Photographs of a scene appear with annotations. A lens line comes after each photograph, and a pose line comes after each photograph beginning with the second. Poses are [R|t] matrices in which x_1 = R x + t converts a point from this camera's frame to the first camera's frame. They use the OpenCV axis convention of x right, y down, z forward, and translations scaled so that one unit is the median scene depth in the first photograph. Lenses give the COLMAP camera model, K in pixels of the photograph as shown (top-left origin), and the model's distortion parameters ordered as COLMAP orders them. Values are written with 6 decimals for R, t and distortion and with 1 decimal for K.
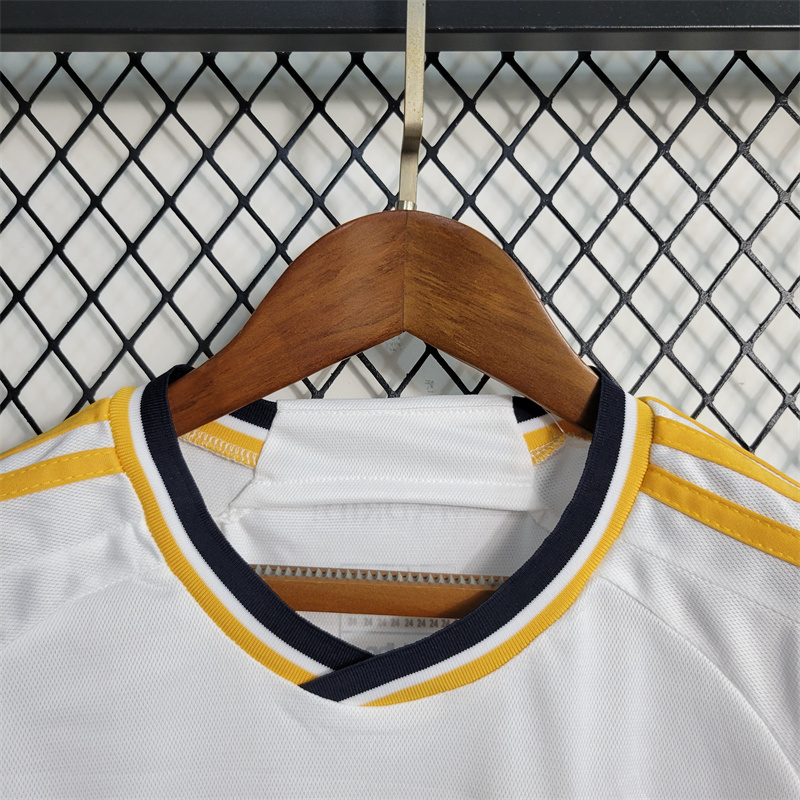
lens RADIAL K [[832.7, 0, 403.8], [0, 832.7, 398.7], [0, 0, 1]] dist [0.021685, 0.000000]
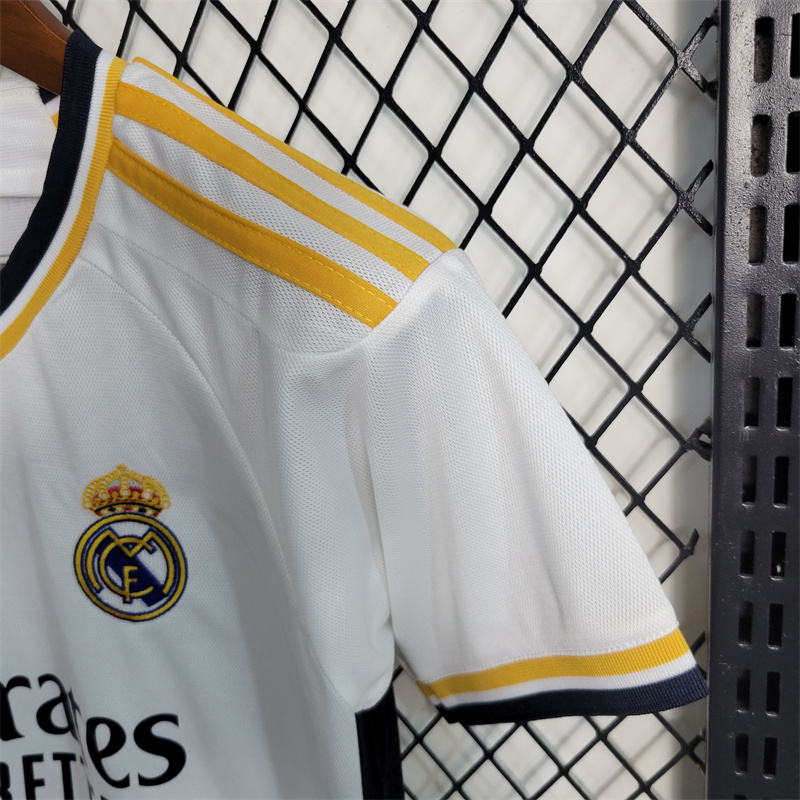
lens RADIAL K [[832.7, 0, 396.9], [0, 832.7, 404.1], [0, 0, 1]] dist [0.021685, 0.000000]
pose [[0.947906, -0.003654, -0.318530, 0.838396], [0.122664, 0.927014, 0.354398, 0.057541], [0.293988, -0.375008, 0.879170, 0.136008]]
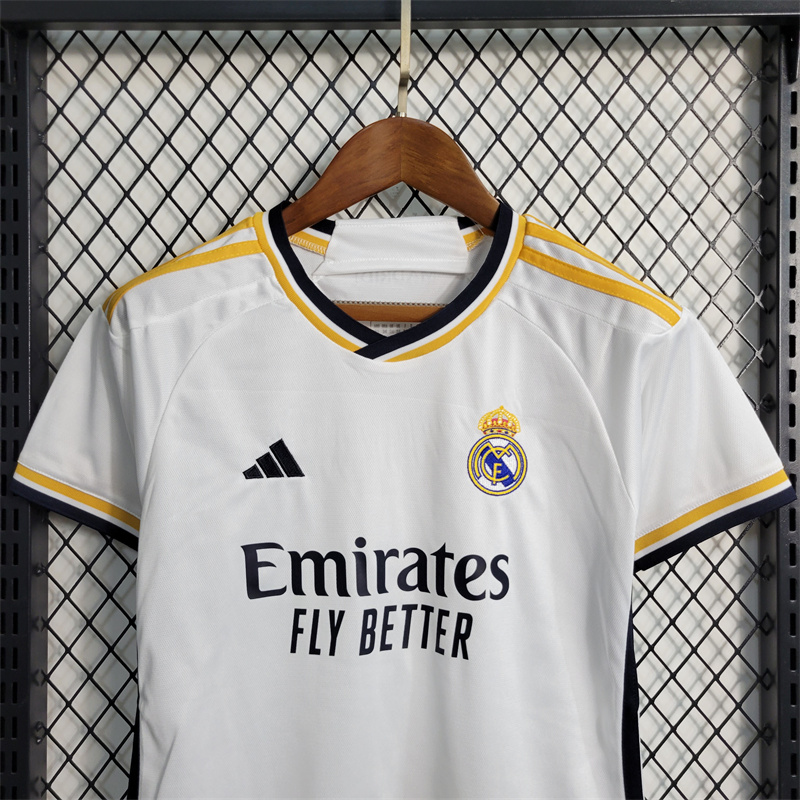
lens RADIAL K [[832.7, 0, 400.7], [0, 832.7, 400.5], [0, 0, 1]] dist [0.021685, 0.000000]
pose [[0.999855, -0.012193, 0.011926, -0.029849], [0.010868, 0.994360, 0.105499, 0.220262], [-0.013146, -0.105354, 0.994348, -0.978173]]
